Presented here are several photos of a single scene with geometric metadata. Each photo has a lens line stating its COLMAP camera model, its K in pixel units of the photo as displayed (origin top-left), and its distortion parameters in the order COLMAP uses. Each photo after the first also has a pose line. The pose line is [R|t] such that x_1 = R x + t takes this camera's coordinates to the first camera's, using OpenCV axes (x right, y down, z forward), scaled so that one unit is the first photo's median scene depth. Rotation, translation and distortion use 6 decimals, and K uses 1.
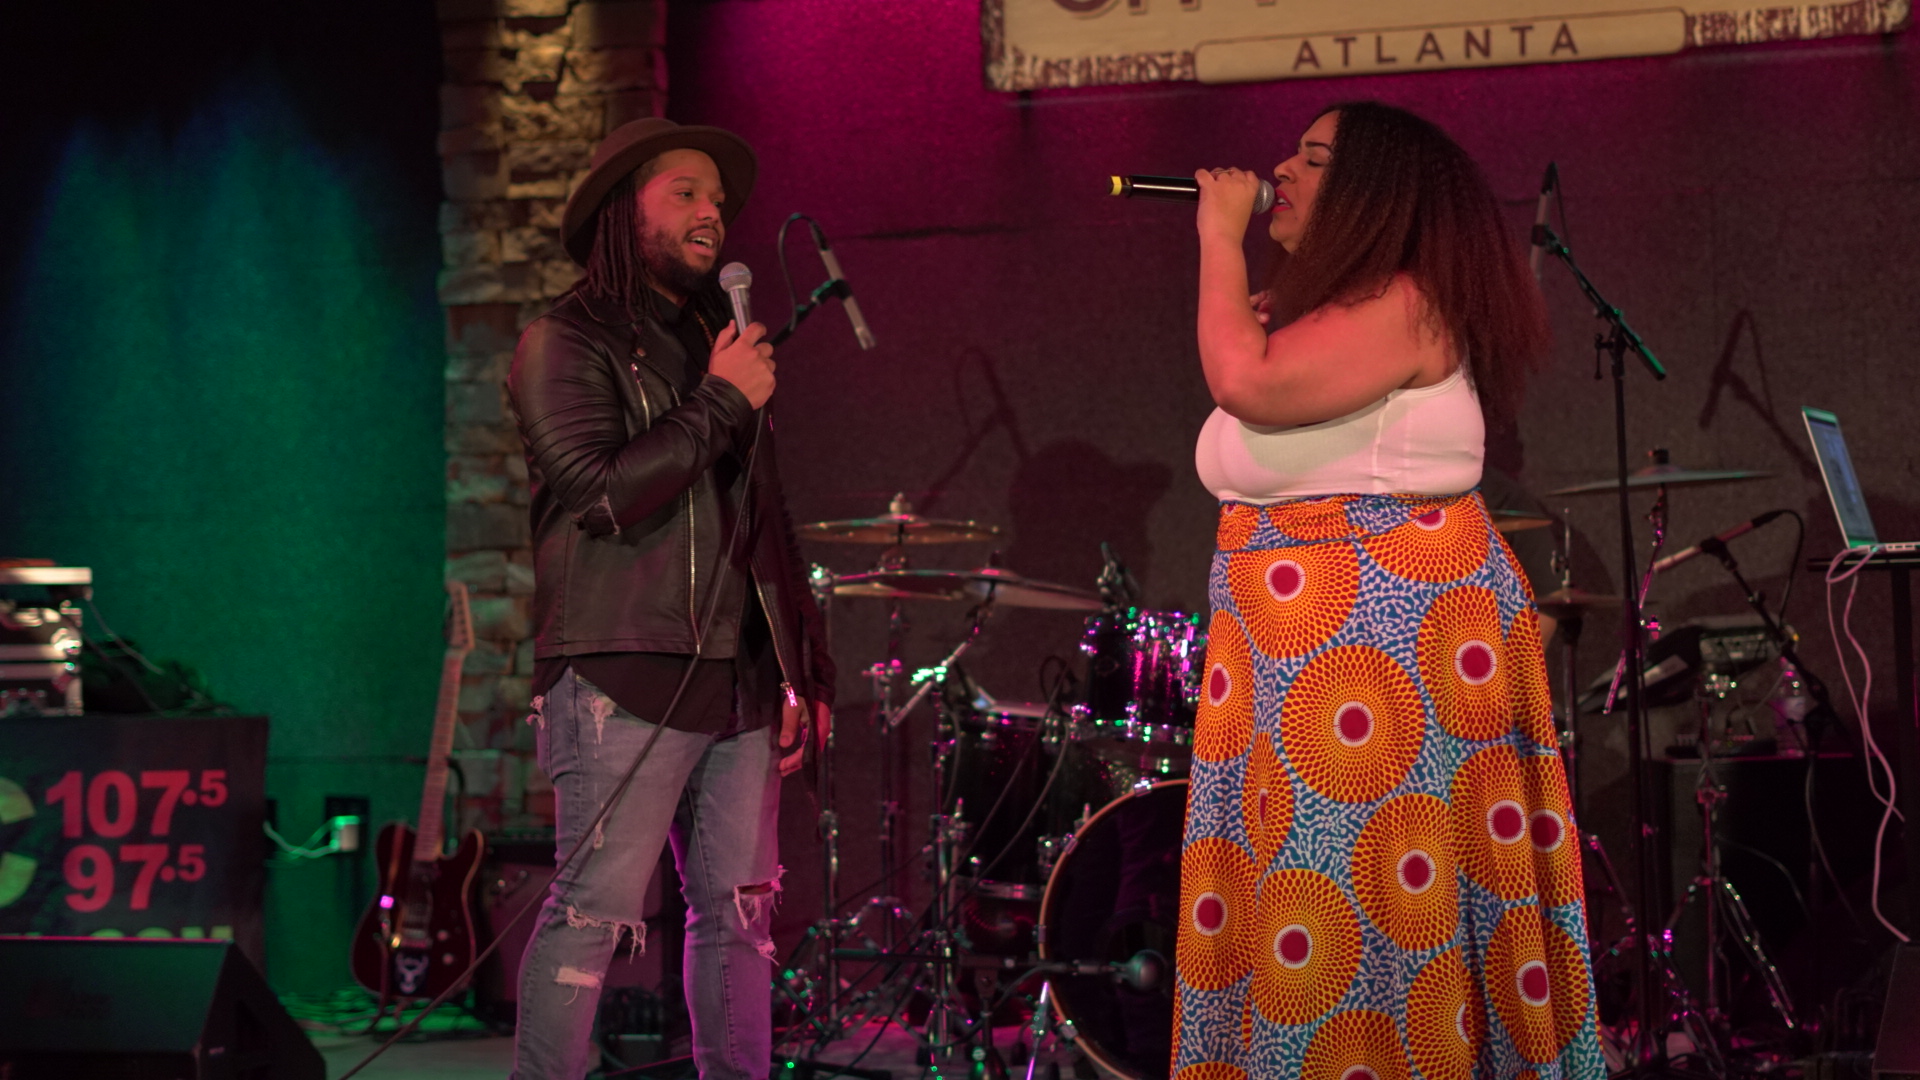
lens RADIAL K [[3900.8, 0, 919.7], [0, 3900.8, 570.6], [0, 0, 1]] dist [-0.058856, 0.000000]
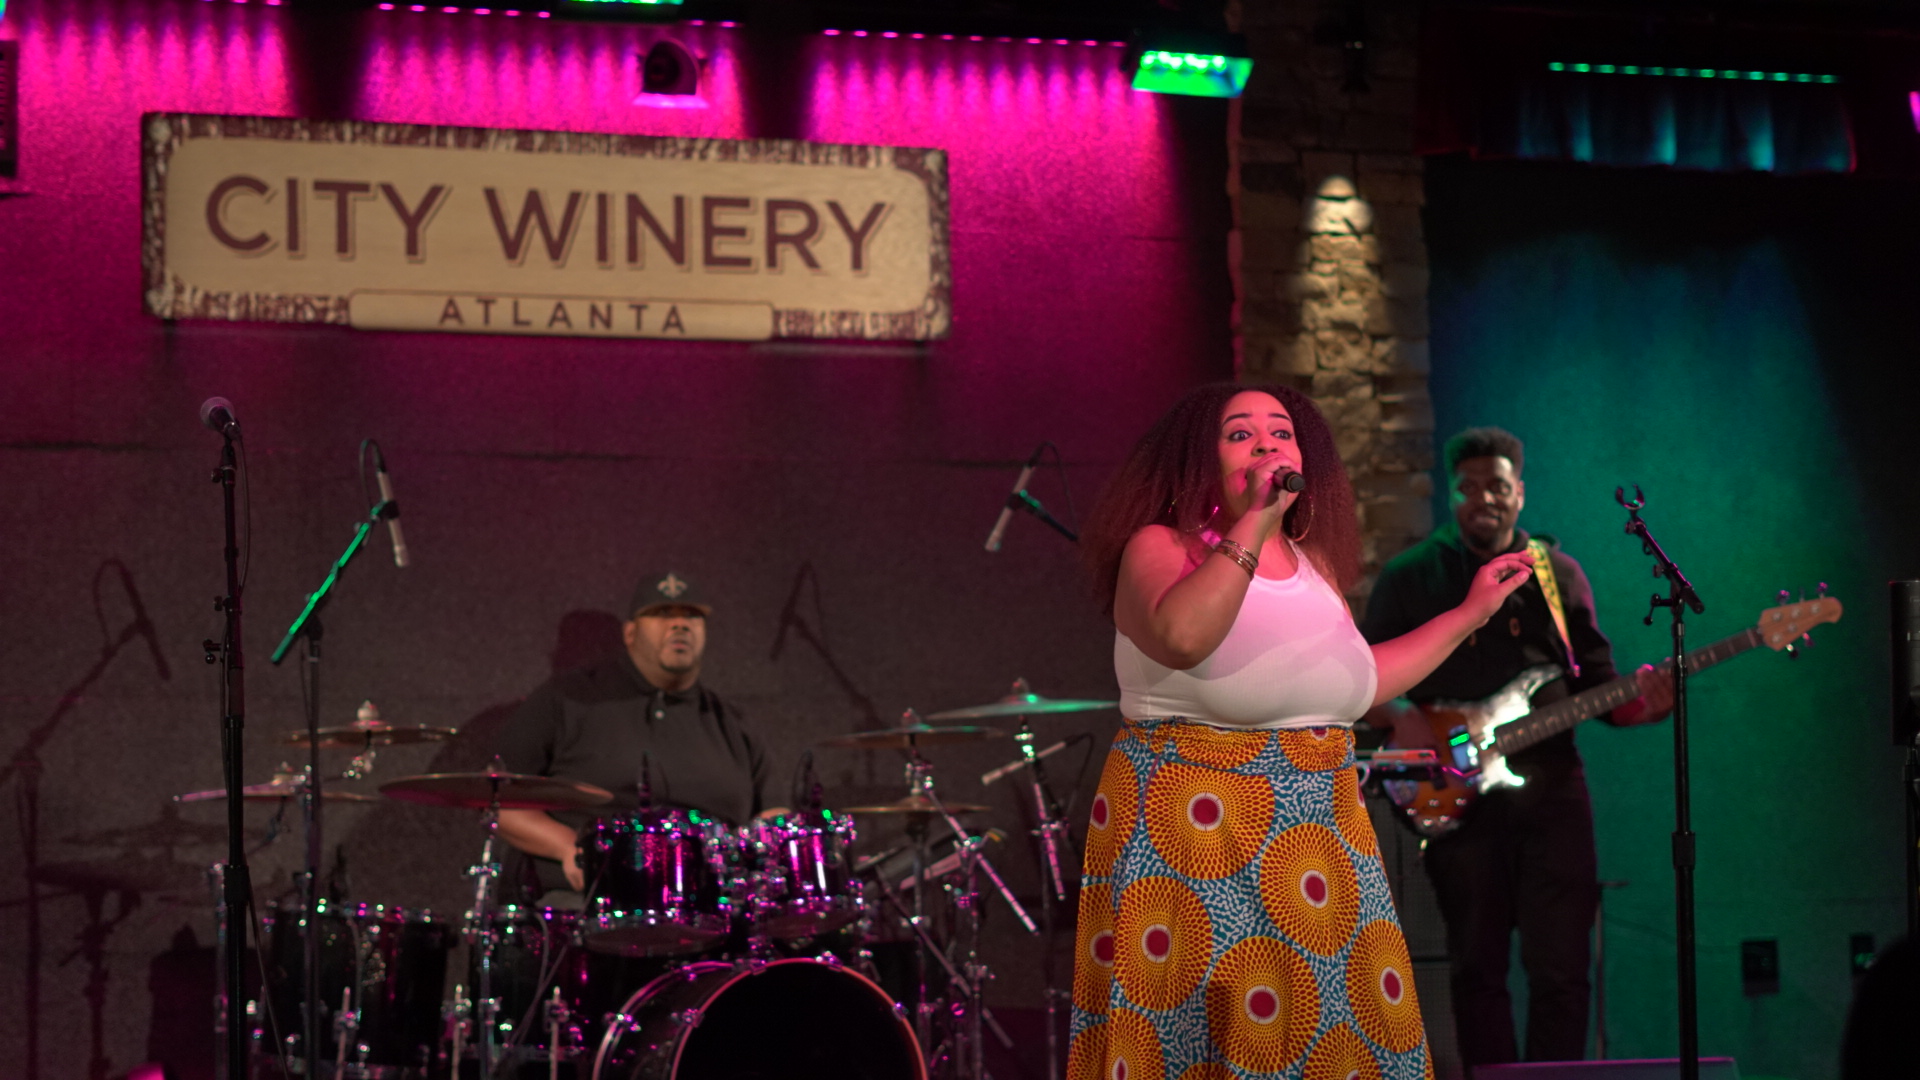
lens RADIAL K [[3900.8, 0, 997.1], [0, 3900.8, 551.0], [0, 0, 1]] dist [-0.058856, 0.000000]
pose [[0.758012, 0.050453, 0.650287, -0.504340], [-0.008545, 0.997686, -0.067445, 0.008629], [-0.652185, 0.045568, 0.756689, 0.067602]]
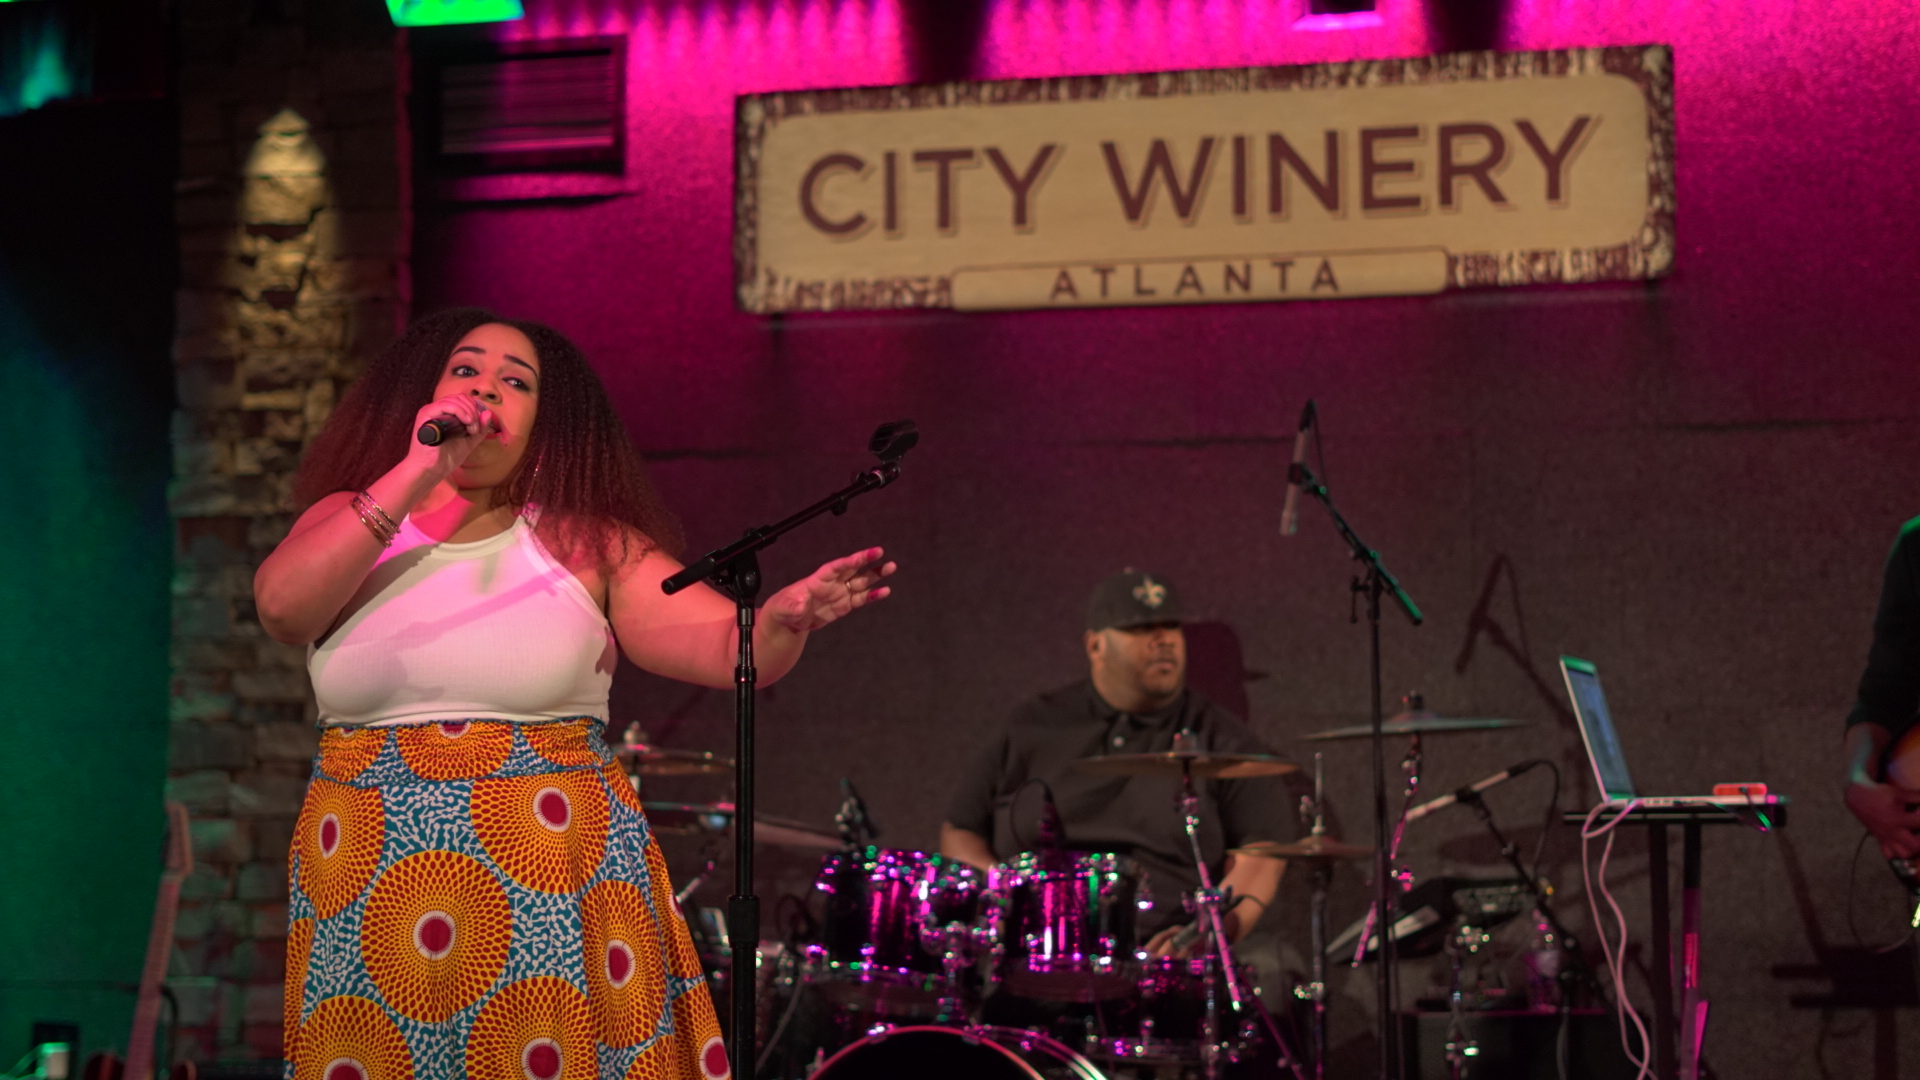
lens RADIAL K [[3900.8, 0, 917.8], [0, 3900.8, 599.7], [0, 0, 1]] dist [-0.058856, 0.000000]
pose [[0.997850, 0.024769, 0.060678, 0.004929], [-0.021663, 0.998448, -0.051315, -0.001892], [-0.061855, 0.049890, 0.996837, 0.027166]]
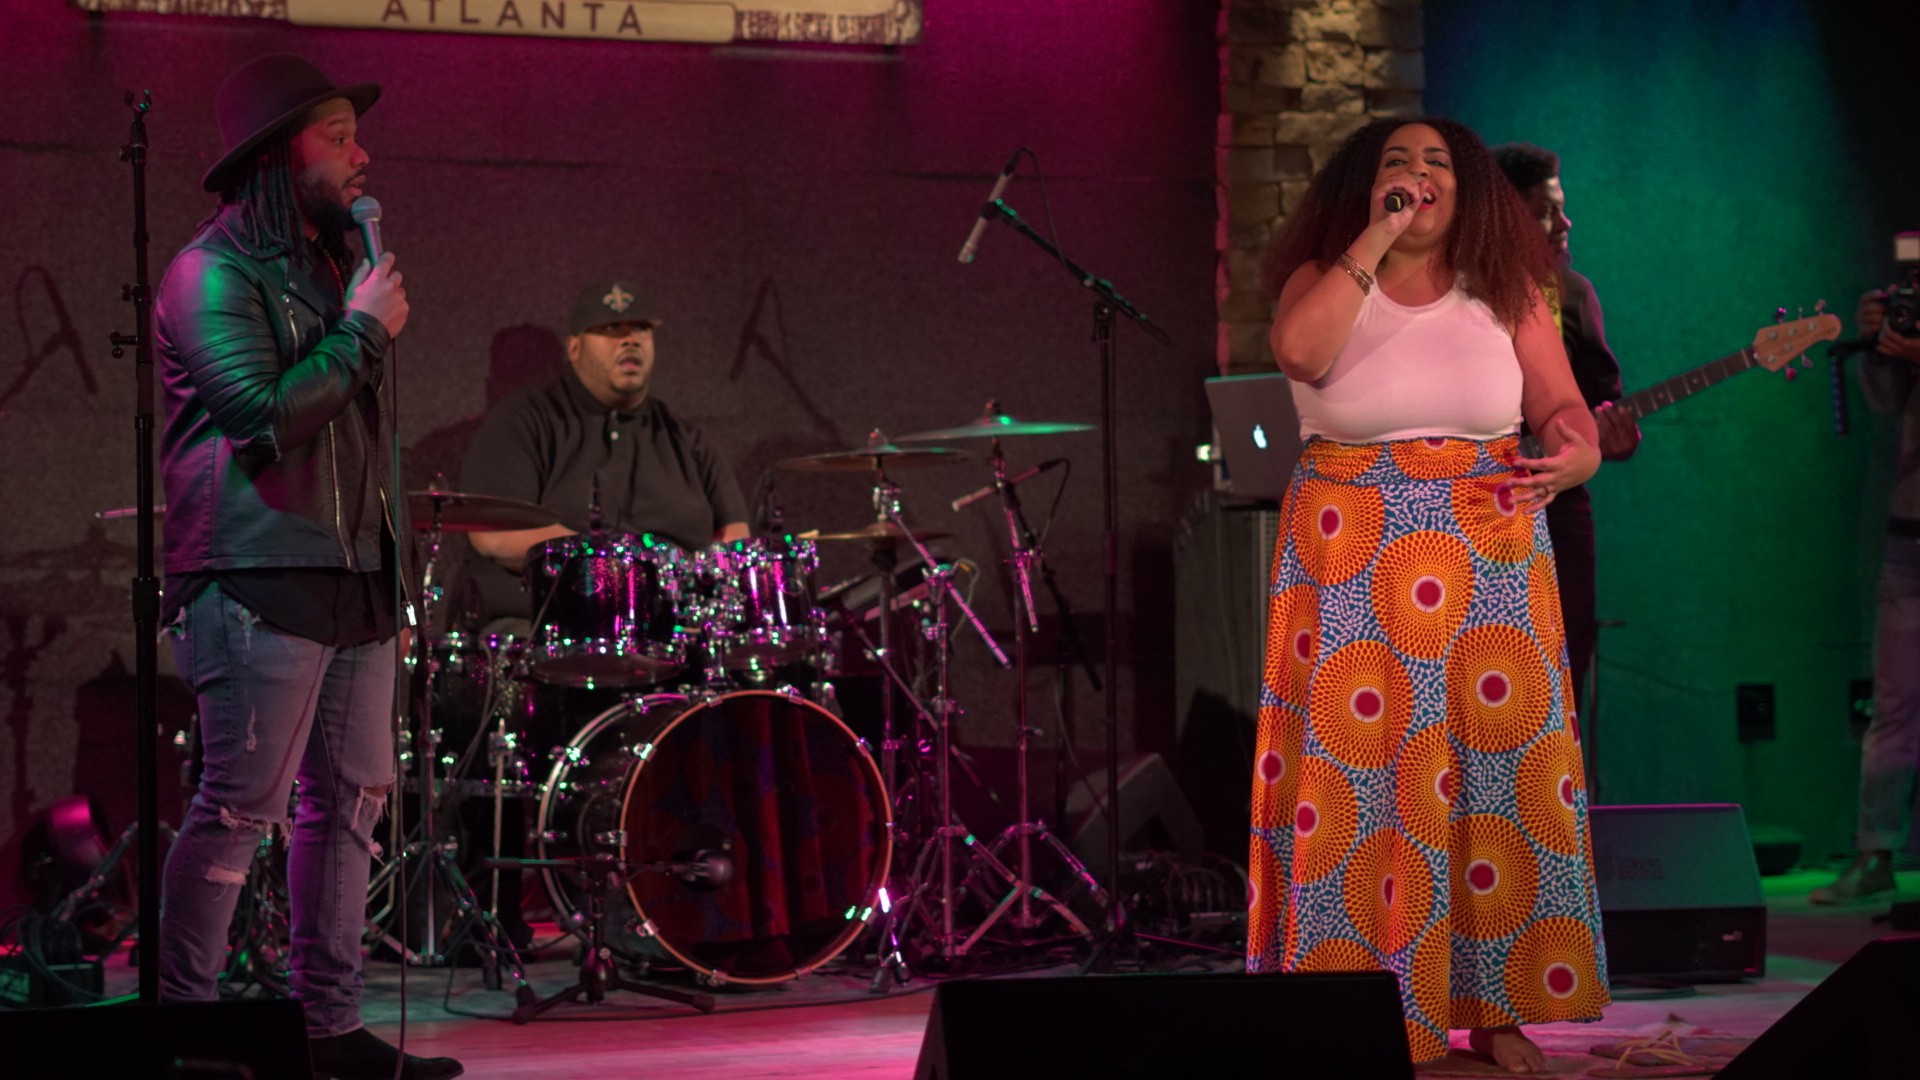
lens RADIAL K [[3900.8, 0, 1015.7], [0, 3900.8, 567.0], [0, 0, 1]] dist [-0.058856, 0.000000]
pose [[0.748324, 0.012106, 0.663223, -0.471998], [-0.018578, 0.999824, 0.002711, 0.011789], [-0.663073, -0.014351, 0.748417, 0.108303]]
